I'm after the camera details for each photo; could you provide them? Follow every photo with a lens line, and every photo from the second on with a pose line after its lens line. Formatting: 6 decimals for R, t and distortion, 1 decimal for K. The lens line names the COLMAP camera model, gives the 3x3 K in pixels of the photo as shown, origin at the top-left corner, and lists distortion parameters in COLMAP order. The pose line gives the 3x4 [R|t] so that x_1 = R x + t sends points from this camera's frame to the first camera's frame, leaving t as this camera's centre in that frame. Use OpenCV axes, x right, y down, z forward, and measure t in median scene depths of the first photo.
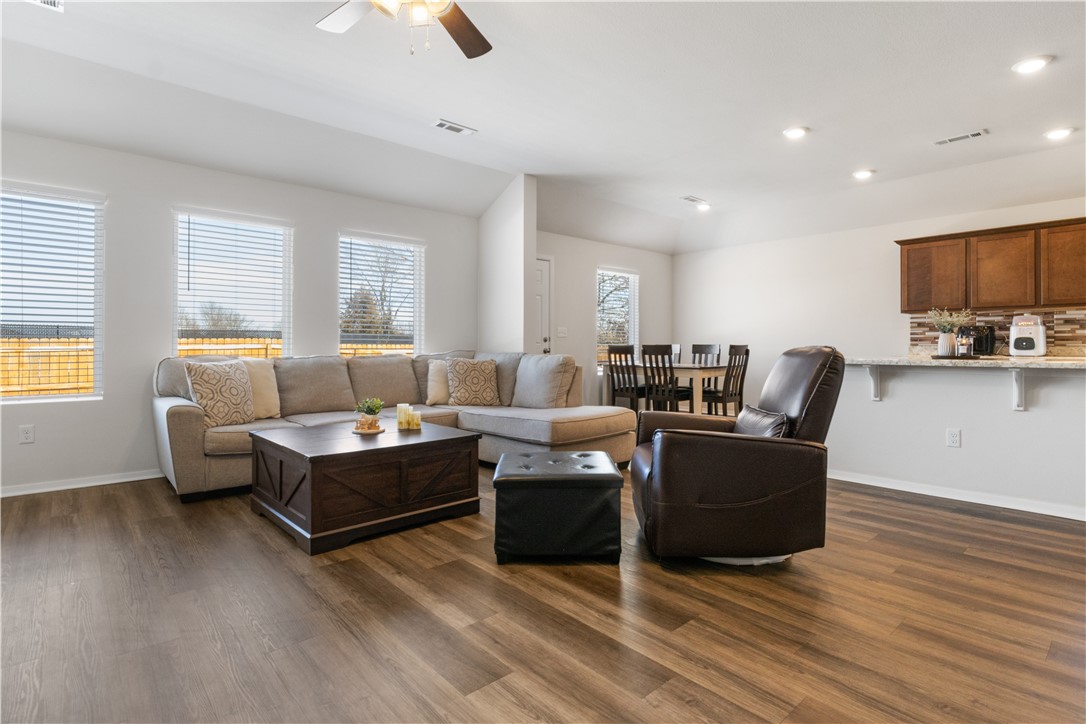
lens RADIAL K [[542.8, 0, 544.0], [0, 542.8, 343.1], [0, 0, 1]] dist [-0.012902, 0.001602]
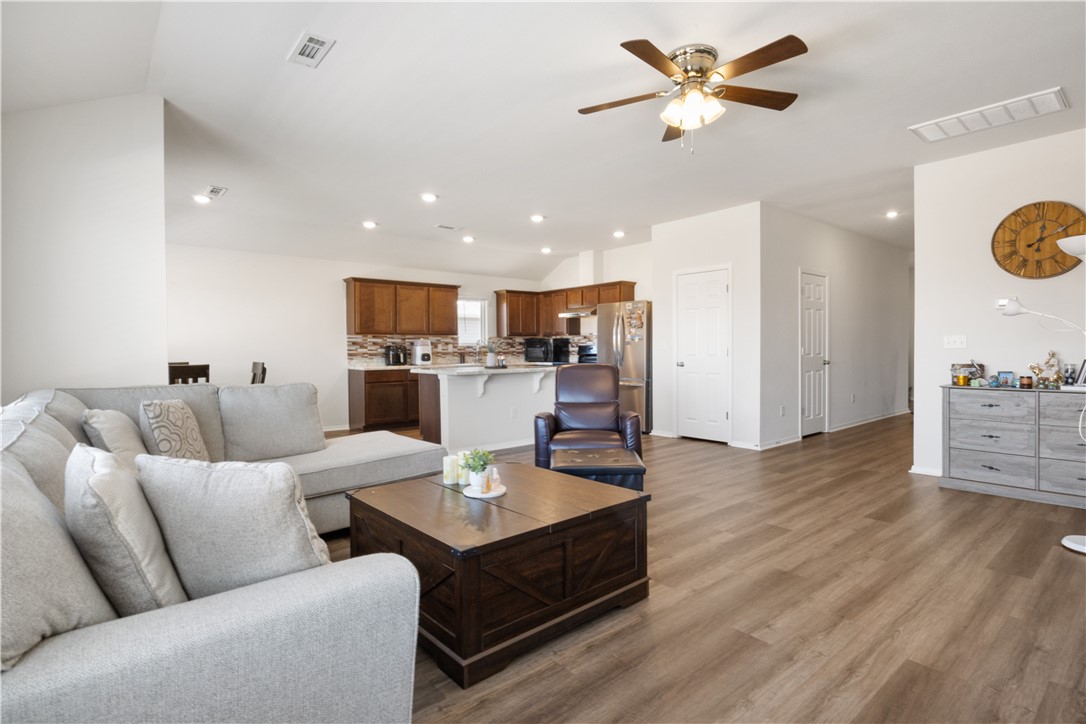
lens RADIAL K [[542.8, 0, 546.7], [0, 542.8, 361.8], [0, 0, 1]] dist [-0.012902, 0.001602]
pose [[0.027221, -0.024677, 0.999325, -0.667962], [0.002423, 0.999694, 0.024620, -0.023023], [-0.999627, 0.001752, 0.027272, 0.553984]]
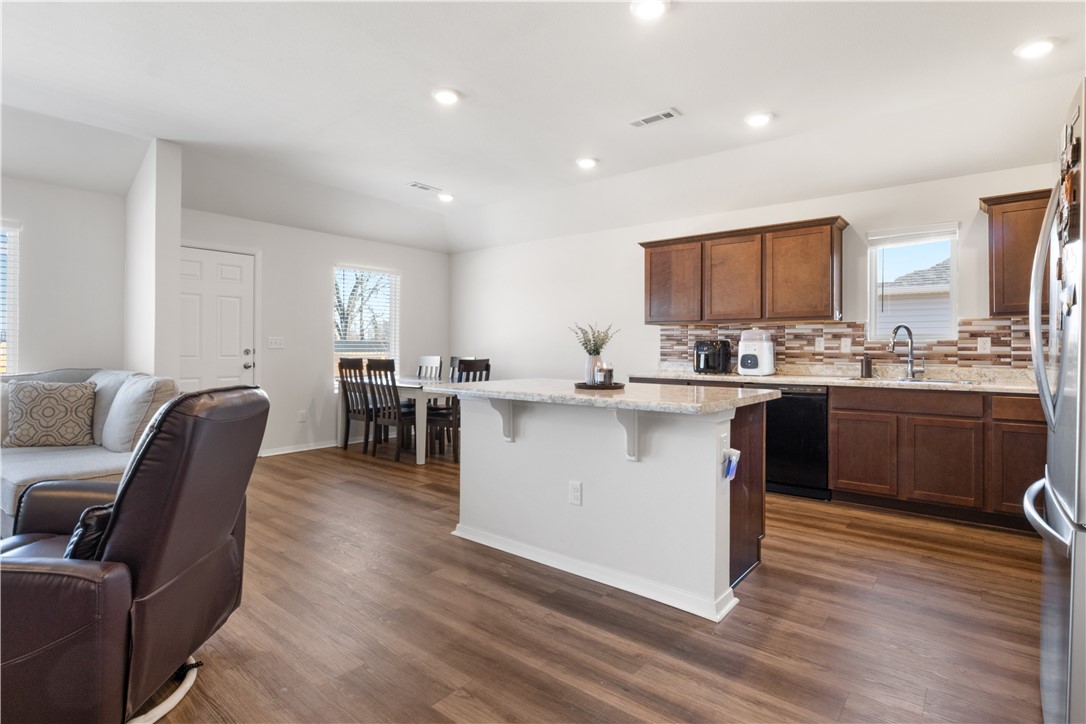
lens RADIAL K [[542.8, 0, 545.8], [0, 542.8, 346.2], [0, 0, 1]] dist [-0.012902, 0.001602]
pose [[0.986841, 0.004085, 0.161640, 0.388590], [-0.004407, 0.999989, 0.001636, -0.022676], [-0.161631, -0.002327, 0.986848, 0.160125]]
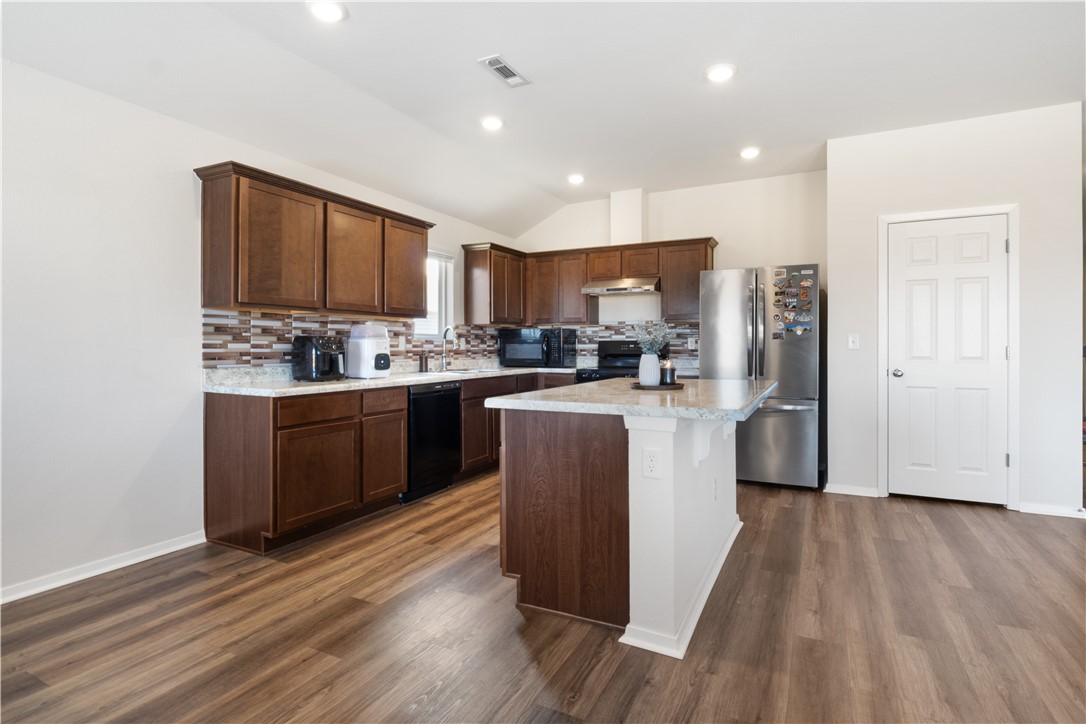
lens RADIAL K [[542.8, 0, 546.4], [0, 542.8, 350.3], [0, 0, 1]] dist [-0.012902, 0.001602]
pose [[-0.370626, -0.007134, 0.928755, 0.081317], [-0.003360, 0.999974, 0.006340, -0.019625], [-0.928776, -0.000771, -0.370641, 0.995660]]
